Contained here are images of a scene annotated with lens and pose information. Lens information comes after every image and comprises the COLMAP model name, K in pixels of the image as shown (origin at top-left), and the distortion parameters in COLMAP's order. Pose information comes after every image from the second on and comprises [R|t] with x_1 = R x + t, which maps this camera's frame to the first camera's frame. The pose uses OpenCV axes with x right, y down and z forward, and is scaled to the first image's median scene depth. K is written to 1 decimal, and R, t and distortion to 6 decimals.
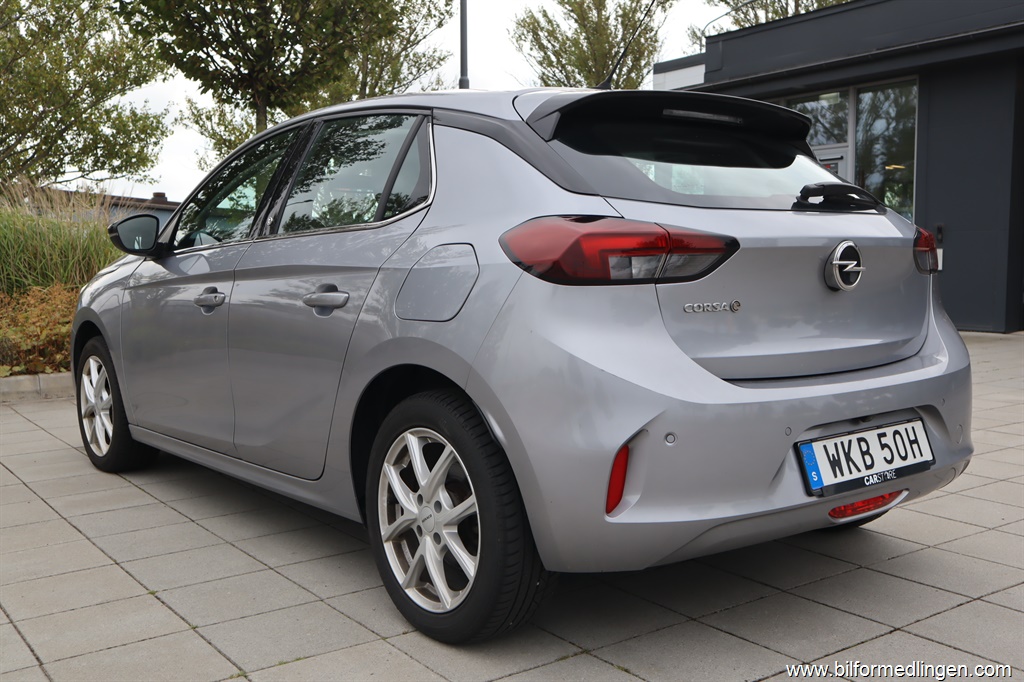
lens RADIAL K [[1017.7, 0, 512.0], [0, 1017.7, 341.0], [0, 0, 1]] dist [-0.013926, -0.016025]
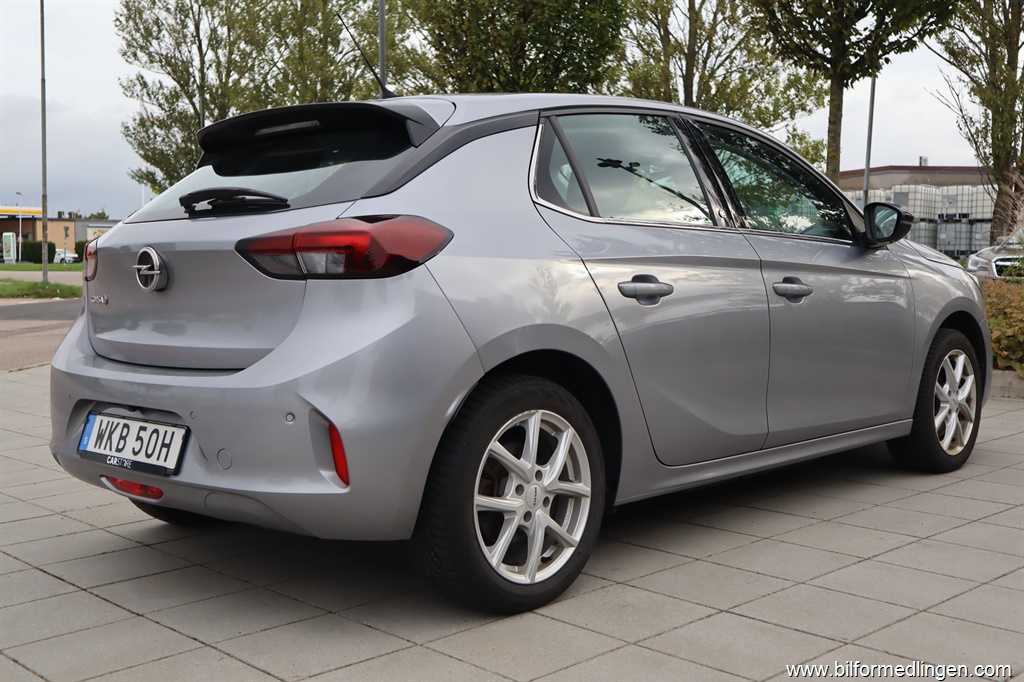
lens RADIAL K [[1178.4, 0, 512.0], [0, 1178.4, 341.0], [0, 0, 1]] dist [-0.003655, 0.001249]
pose [[0.130194, 0.075673, -0.988597, 1.614274], [-0.062459, 0.995729, 0.067993, -0.105924], [0.989519, 0.052894, 0.134364, 1.201081]]
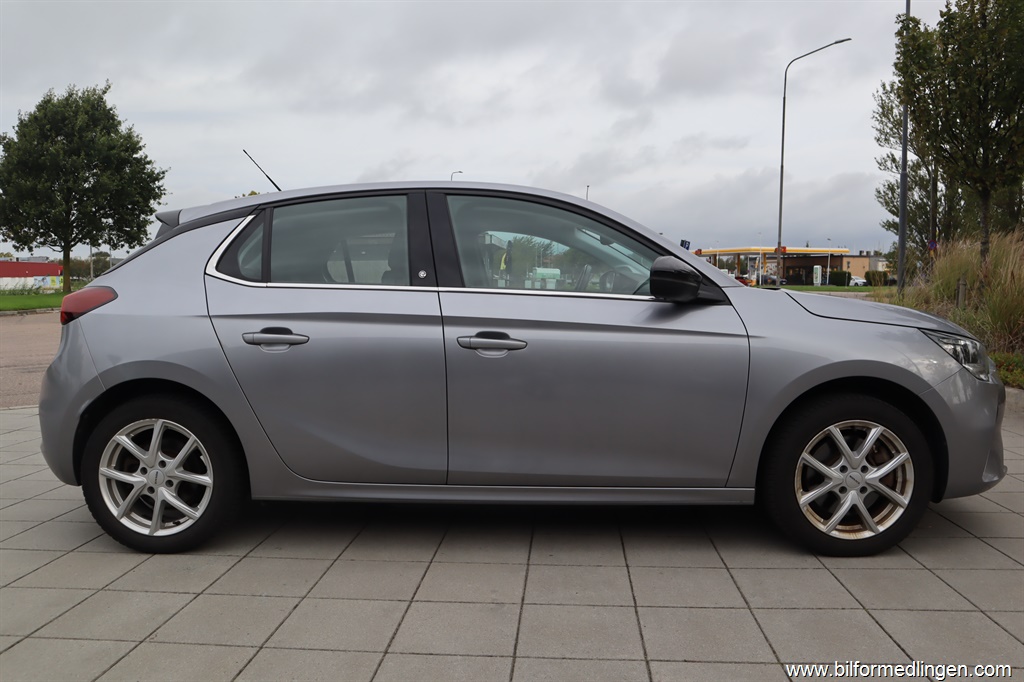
lens RADIAL K [[781.6, 0, 512.0], [0, 781.6, 341.0], [0, 0, 1]] dist [-0.047112, -0.001419]
pose [[-0.648940, 0.064512, -0.758100, 0.731068], [-0.044929, 0.991411, 0.122826, -0.276959], [0.759512, 0.113767, -0.640468, 2.949645]]
